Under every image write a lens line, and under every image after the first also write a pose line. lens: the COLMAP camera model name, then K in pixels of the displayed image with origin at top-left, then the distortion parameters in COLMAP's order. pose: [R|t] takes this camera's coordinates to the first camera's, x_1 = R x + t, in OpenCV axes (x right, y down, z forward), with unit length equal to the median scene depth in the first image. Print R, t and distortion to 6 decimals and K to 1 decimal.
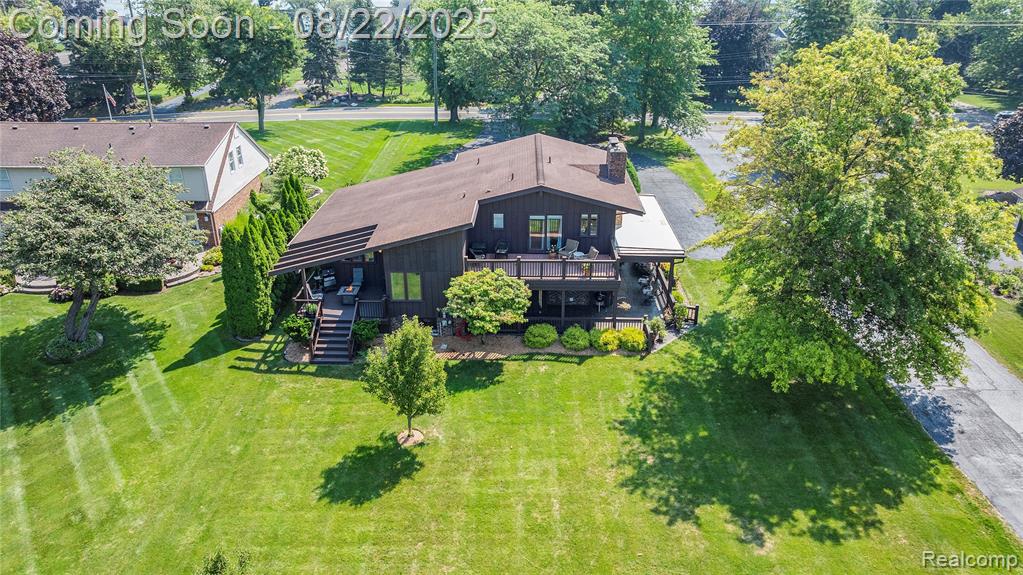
lens RADIAL K [[723.4, 0, 512.8], [0, 723.4, 286.6], [0, 0, 1]] dist [-0.021477, 0.005392]
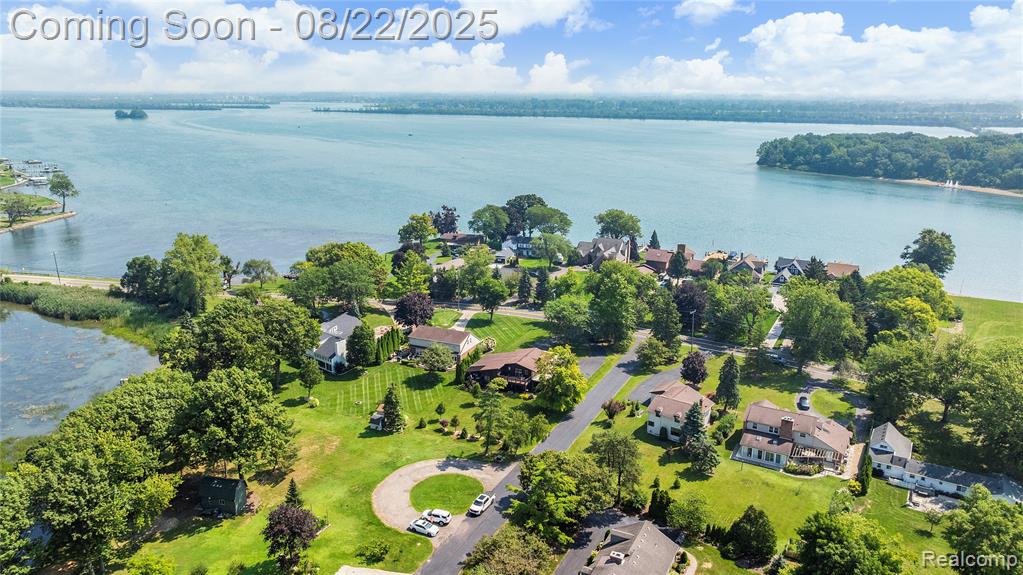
lens RADIAL K [[723.4, 0, 511.2], [0, 723.4, 288.7], [0, 0, 1]] dist [-0.021477, 0.005392]
pose [[0.909039, 0.114836, -0.400575, 2.041112], [-0.173408, 0.978340, -0.113052, -0.076637], [0.378916, 0.172232, 0.909263, -3.804099]]
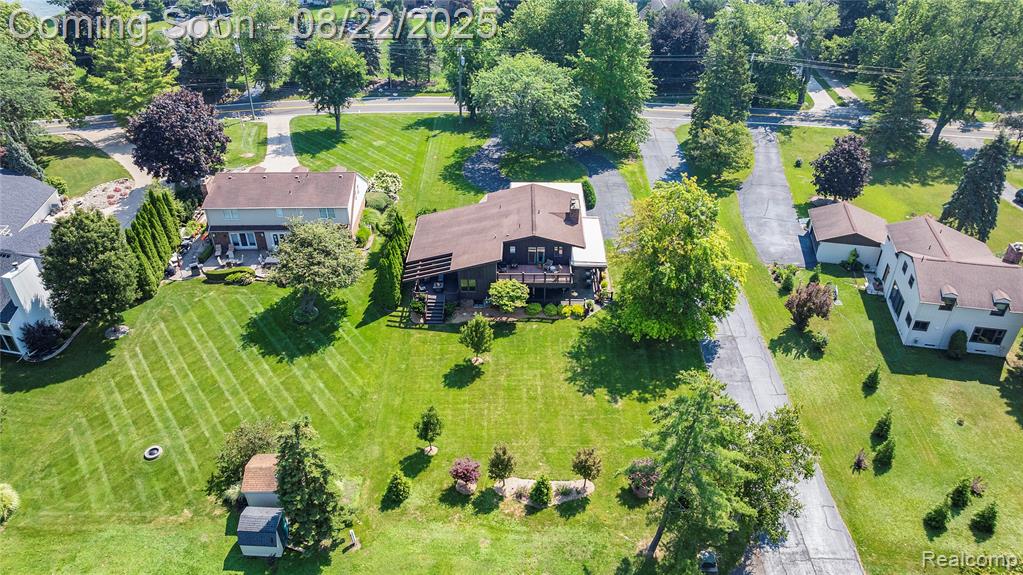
lens RADIAL K [[723.4, 0, 514.8], [0, 723.4, 287.5], [0, 0, 1]] dist [-0.021477, 0.005392]
pose [[0.999967, -0.002574, 0.007700, -0.032624], [0.001286, 0.986666, 0.162752, -0.342926], [-0.008016, -0.162737, 0.986637, -1.075095]]
